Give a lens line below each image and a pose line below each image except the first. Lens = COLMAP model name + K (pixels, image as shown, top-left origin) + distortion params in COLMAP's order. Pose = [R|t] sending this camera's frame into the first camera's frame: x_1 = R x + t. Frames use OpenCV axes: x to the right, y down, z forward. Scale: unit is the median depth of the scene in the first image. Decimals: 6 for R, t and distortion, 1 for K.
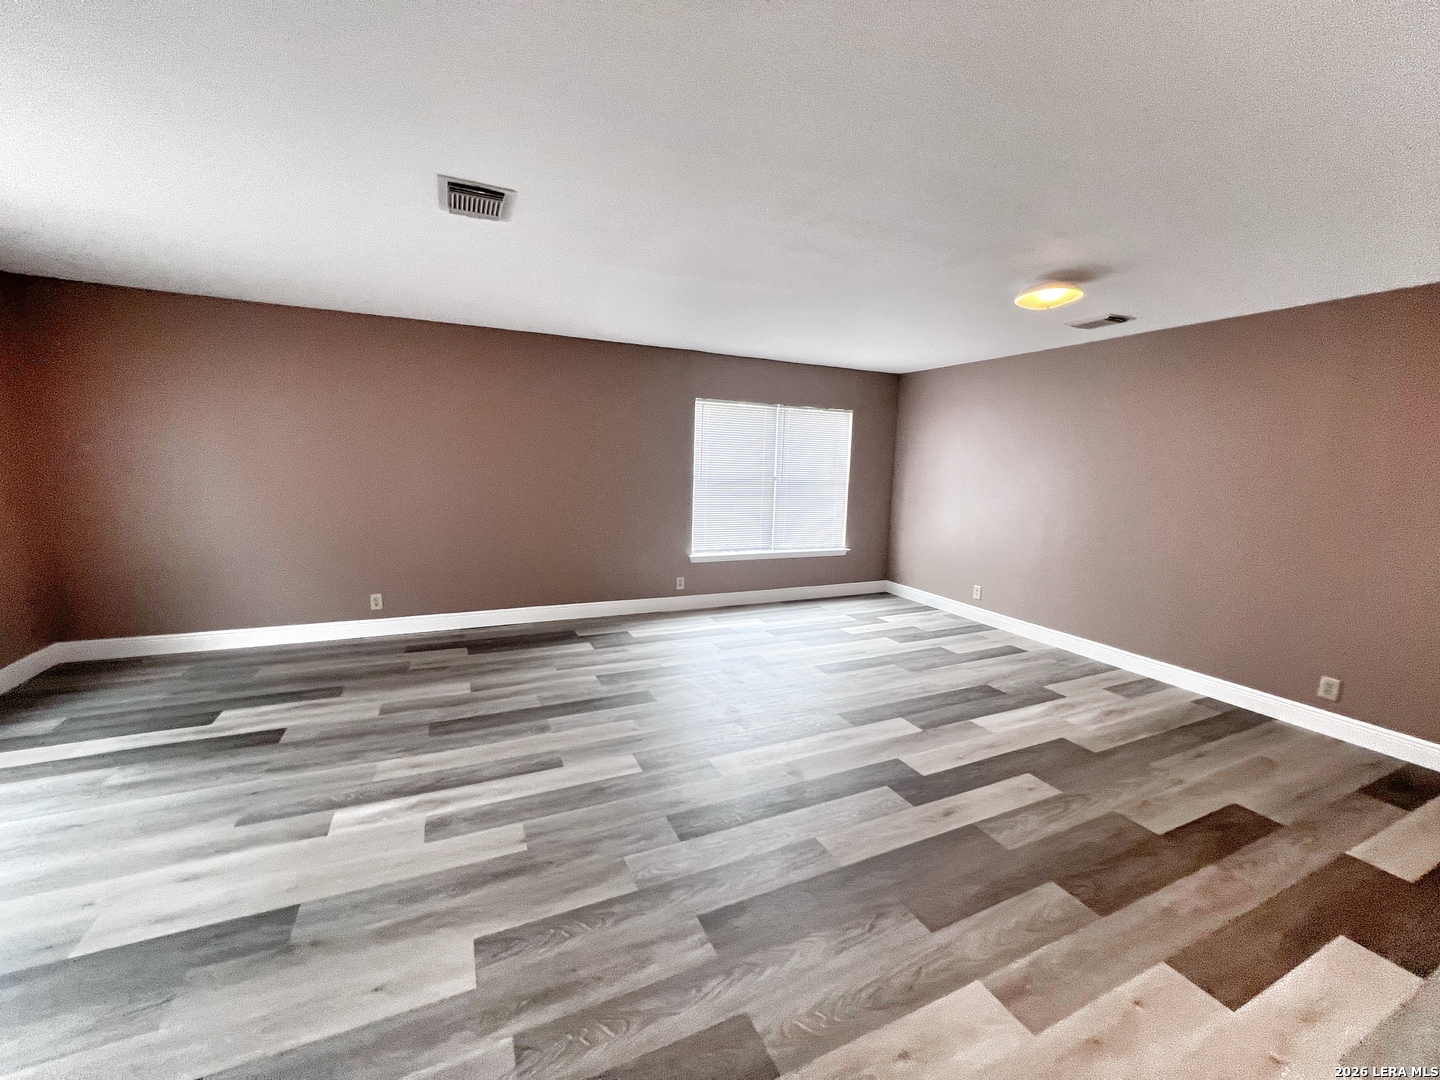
lens RADIAL K [[576.5, 0, 717.9], [0, 576.5, 537.0], [0, 0, 1]] dist [-0.000933, 0.000365]
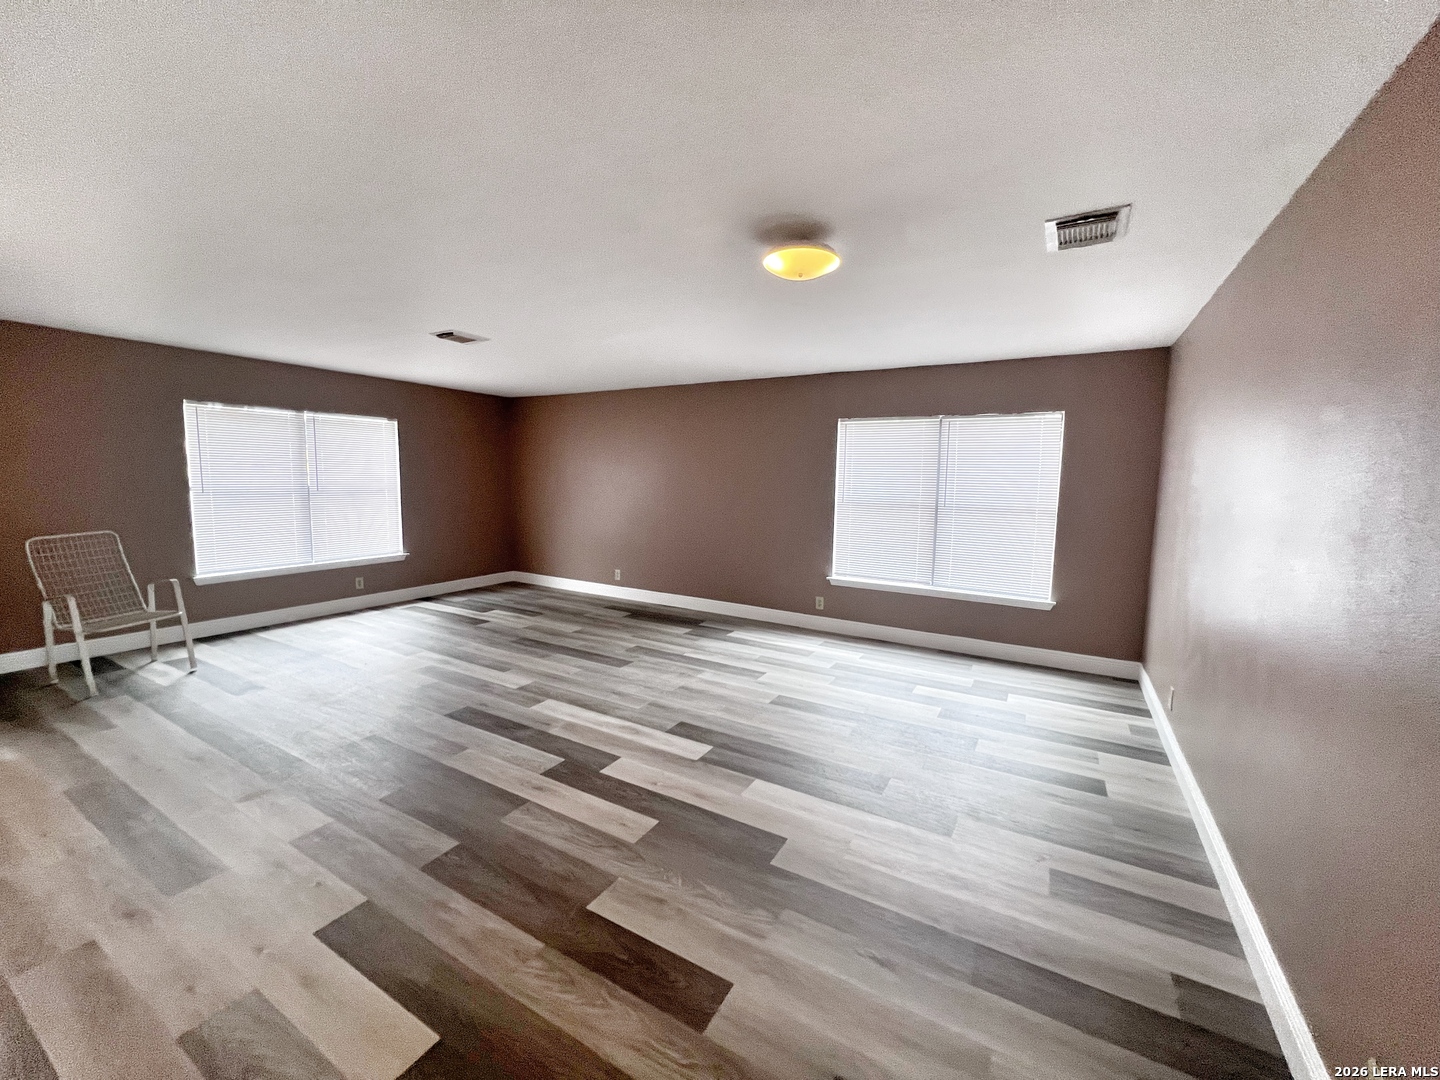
lens RADIAL K [[576.5, 0, 717.9], [0, 576.5, 537.0], [0, 0, 1]] dist [-0.000933, 0.000365]
pose [[0.568730, 0.066311, -0.819847, 1.011916], [-0.111456, 0.993765, 0.003061, -0.027560], [0.814938, 0.089636, 0.572574, 0.417420]]
